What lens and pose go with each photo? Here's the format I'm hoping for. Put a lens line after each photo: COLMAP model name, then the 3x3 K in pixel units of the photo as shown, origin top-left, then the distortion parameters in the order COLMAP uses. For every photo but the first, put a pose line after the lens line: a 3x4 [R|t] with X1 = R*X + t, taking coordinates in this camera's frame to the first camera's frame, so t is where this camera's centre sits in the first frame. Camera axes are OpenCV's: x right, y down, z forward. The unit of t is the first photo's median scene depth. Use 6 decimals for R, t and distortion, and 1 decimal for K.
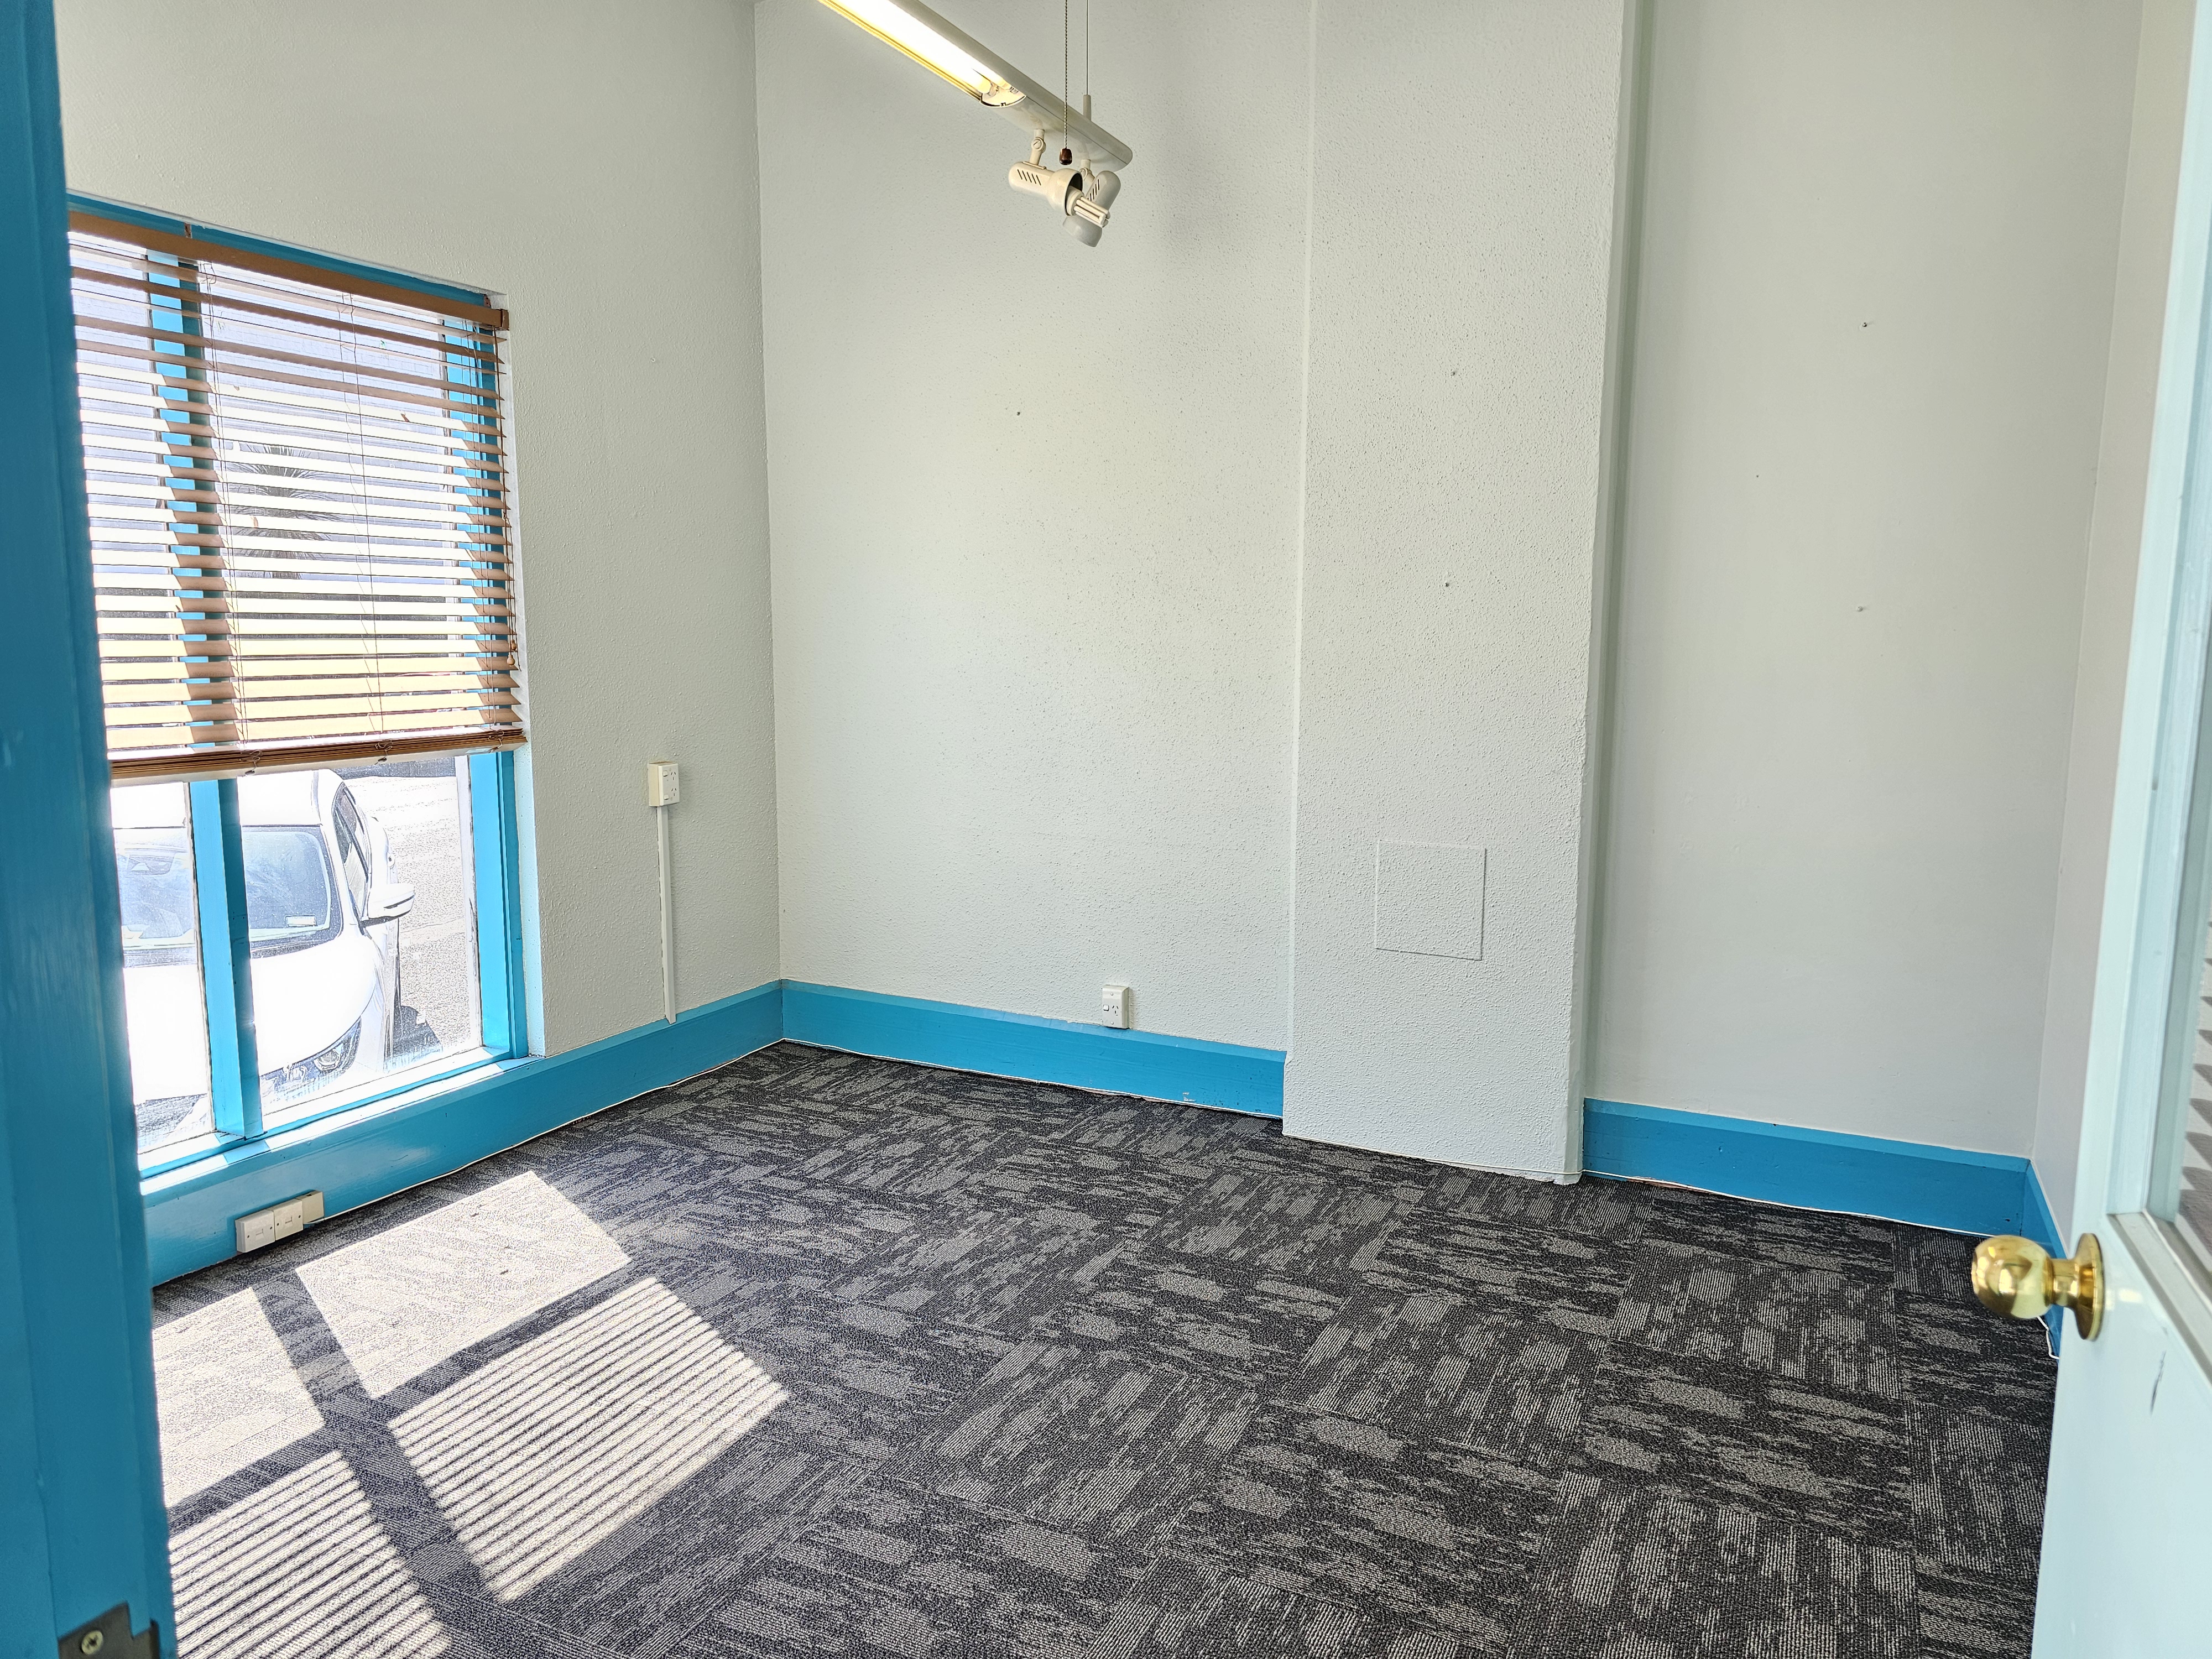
lens RADIAL K [[1488.7, 0, 1109.5], [0, 1488.7, 830.2], [0, 0, 1]] dist [0.052462, 0.000281]
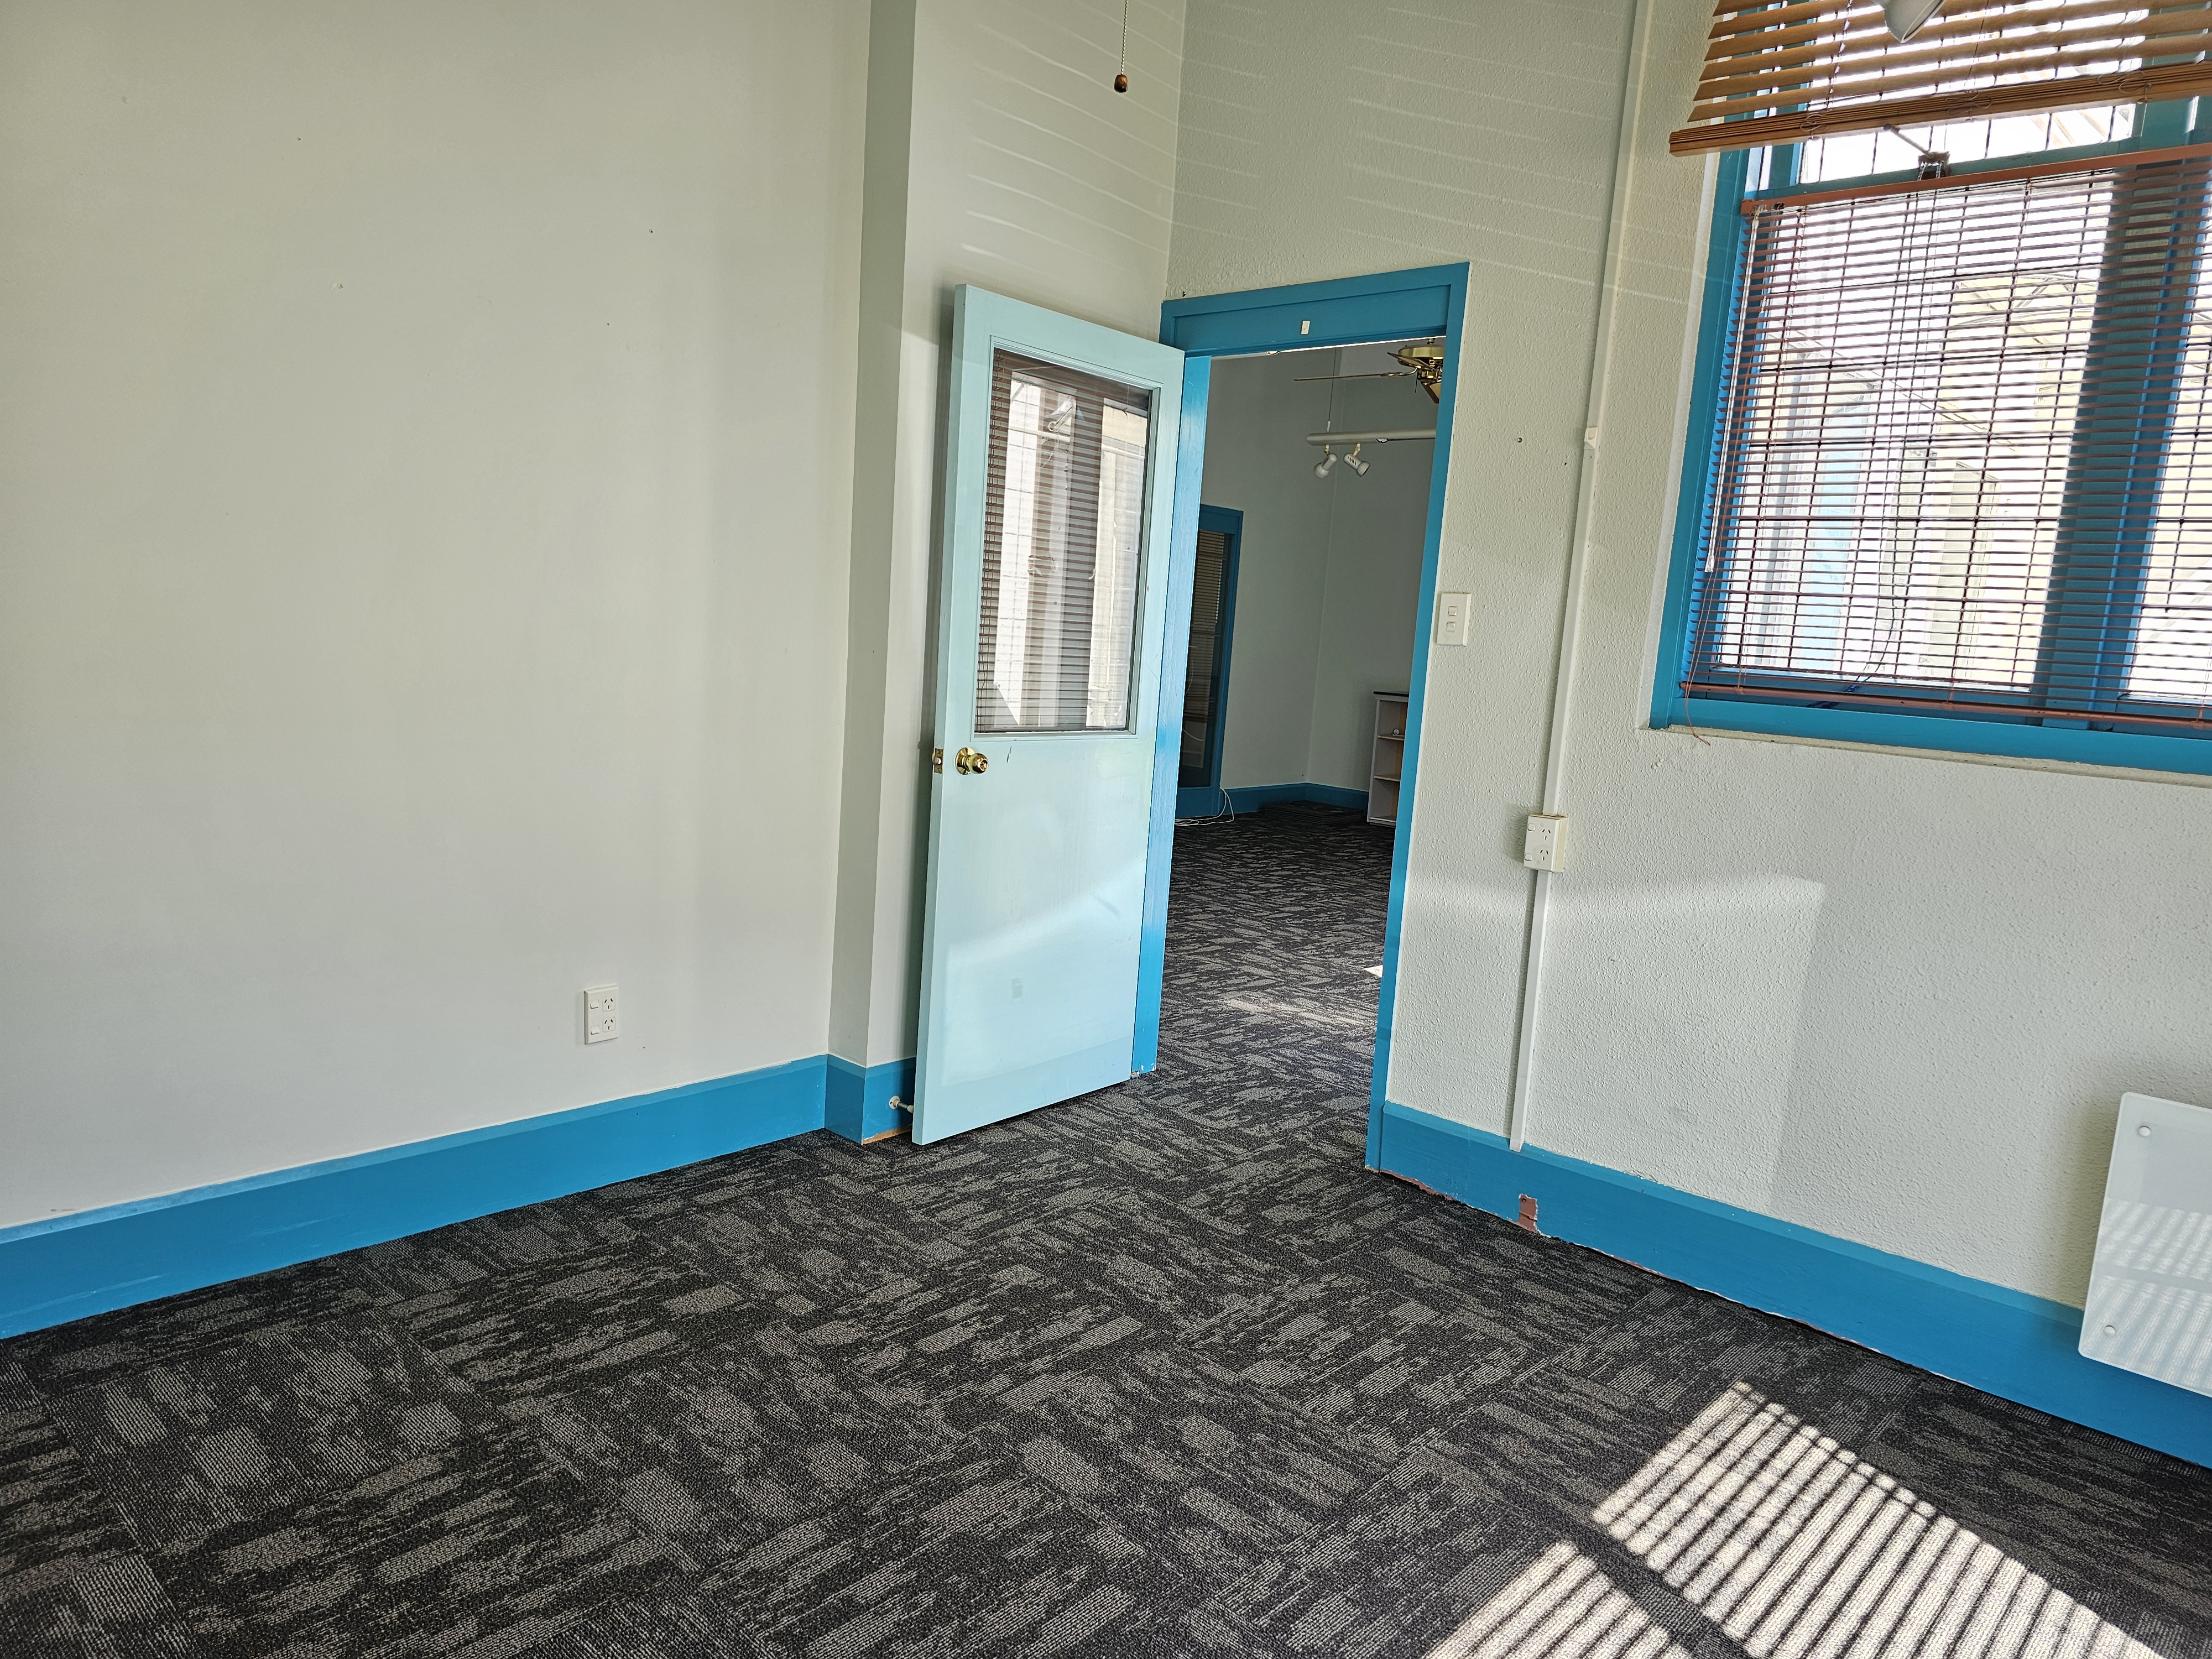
lens RADIAL K [[1488.7, 0, 1107.8], [0, 1488.7, 828.9], [0, 0, 1]] dist [0.052462, 0.000281]
pose [[-0.954782, -0.109366, 0.276459, -0.221380], [-0.030722, 0.961198, 0.274142, -0.167281], [-0.295714, 0.253253, -0.921095, 1.297259]]
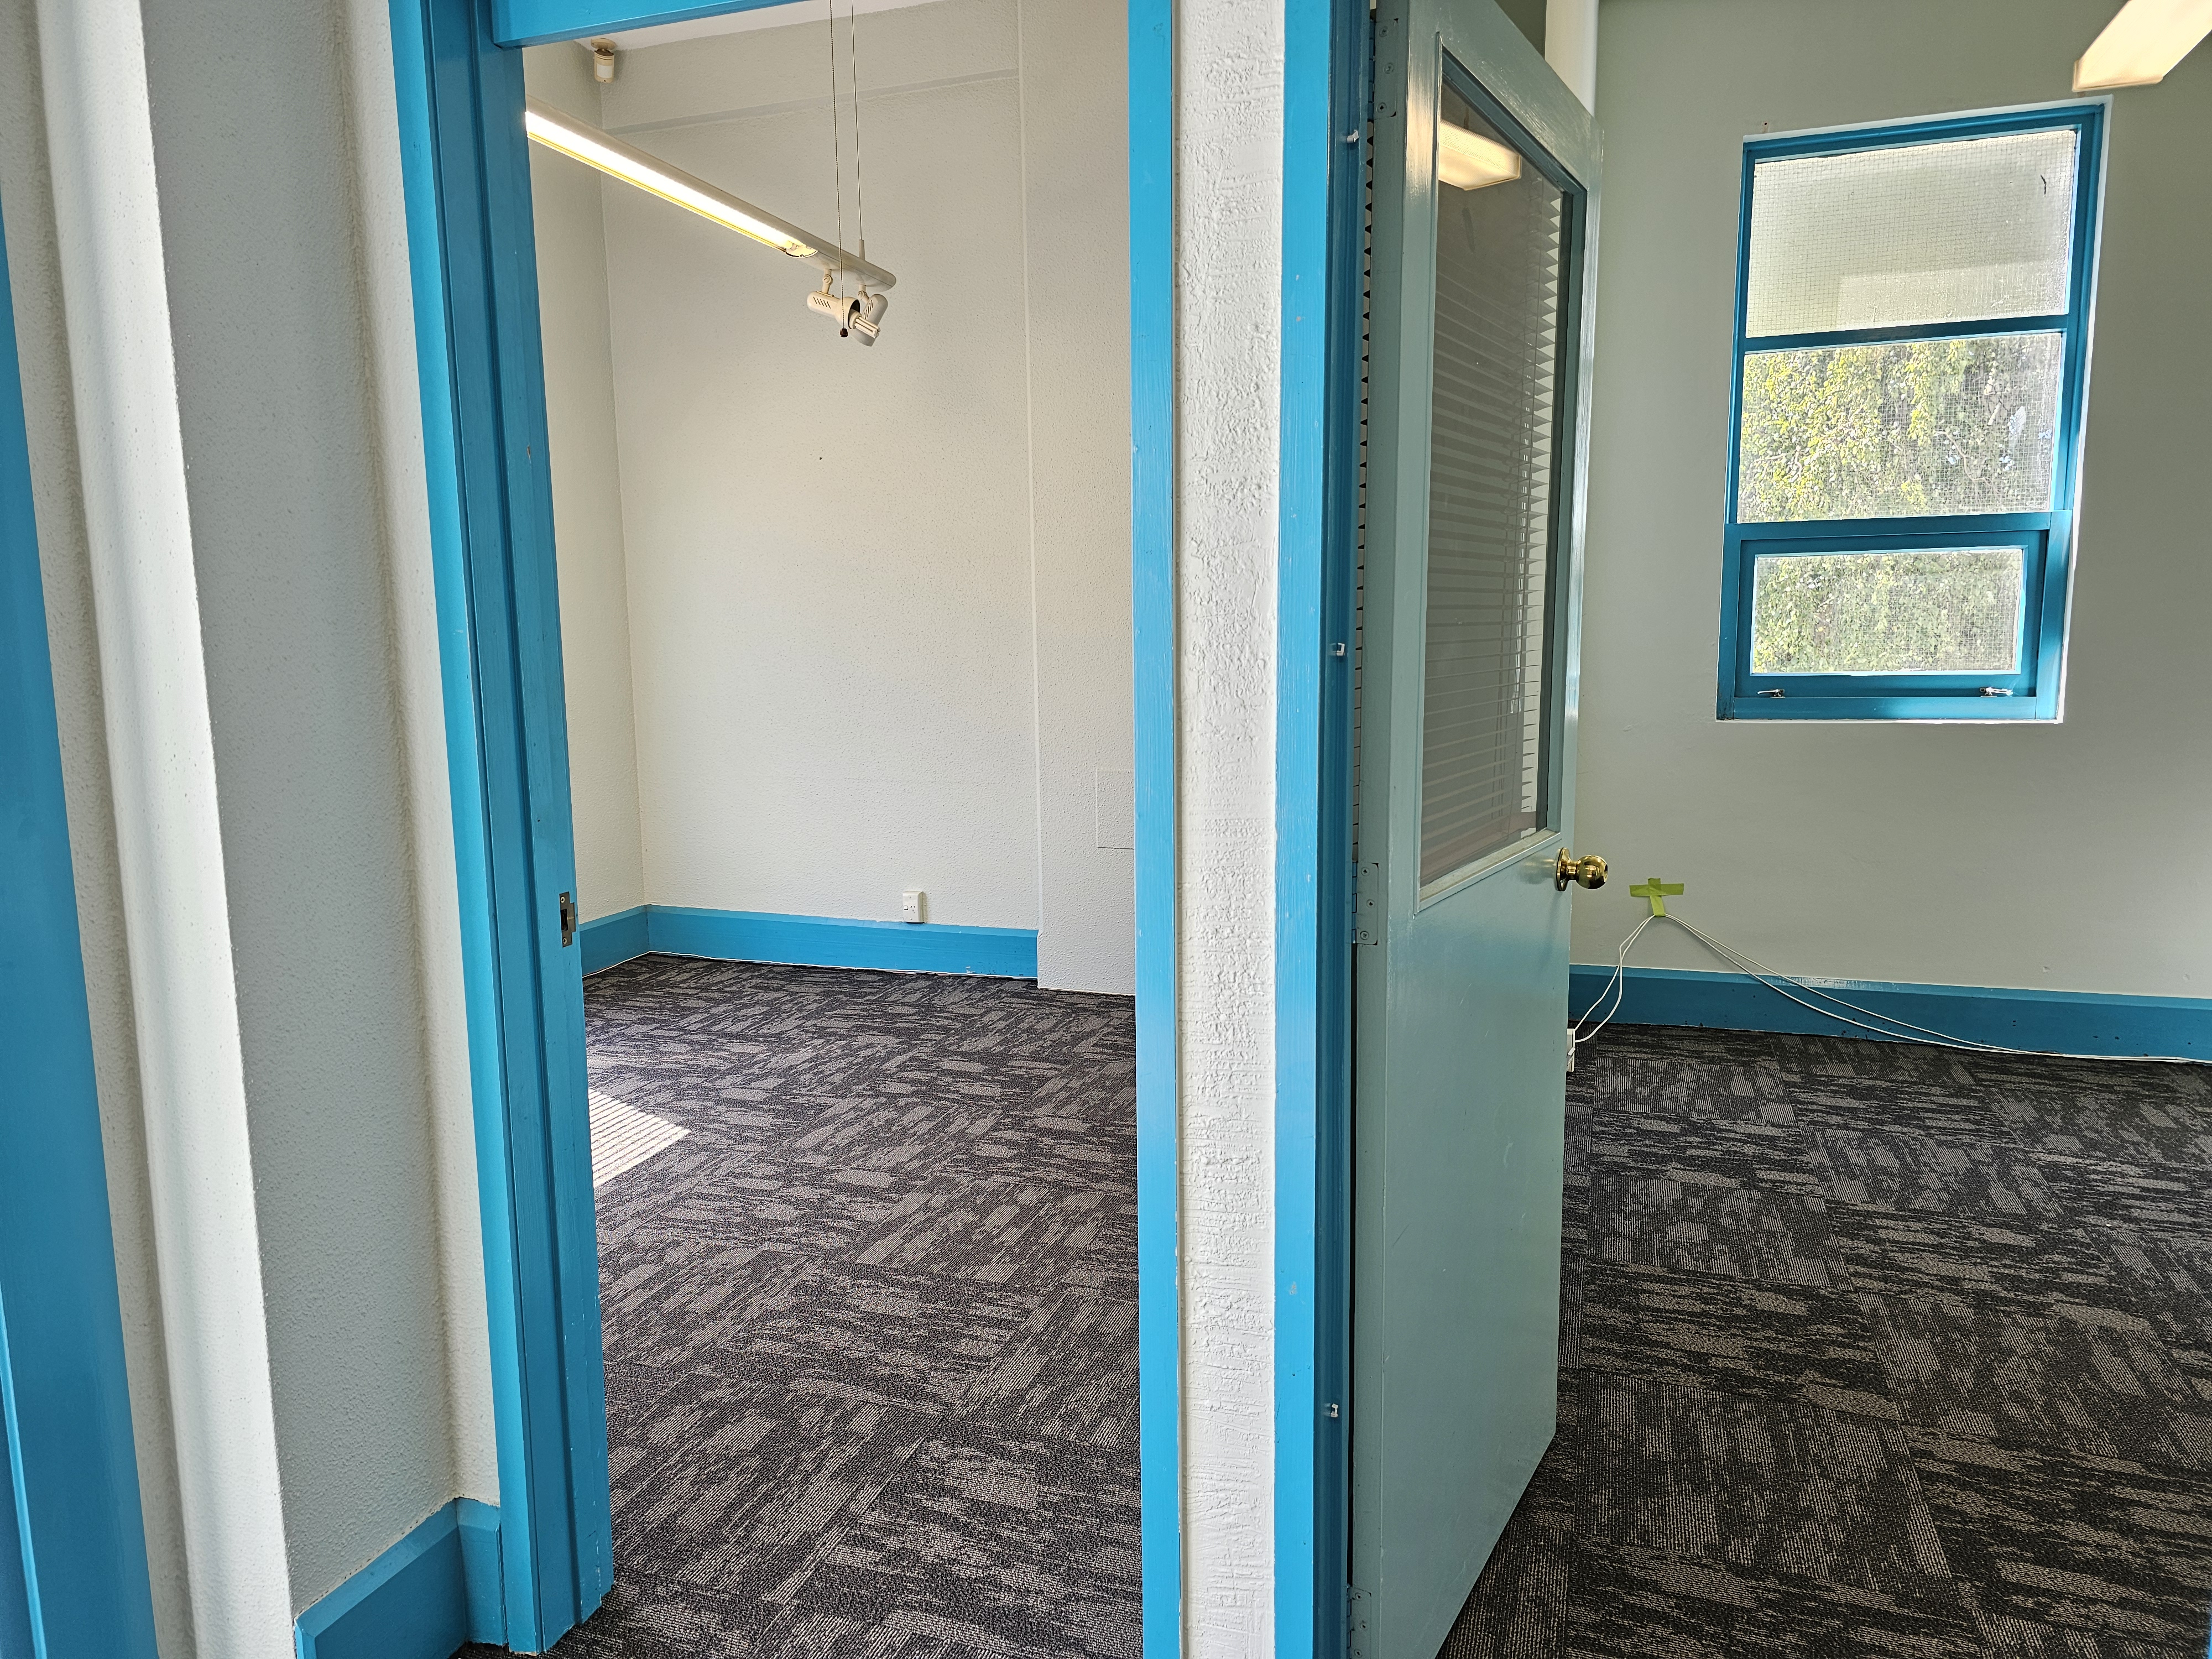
lens RADIAL K [[1488.7, 0, 1102.1], [0, 1488.7, 836.4], [0, 0, 1]] dist [0.052462, 0.000281]
pose [[0.992763, -0.036331, 0.114461, 0.029611], [0.035881, 0.999338, 0.005996, 0.074394], [-0.114603, -0.001846, 0.993410, -0.452688]]
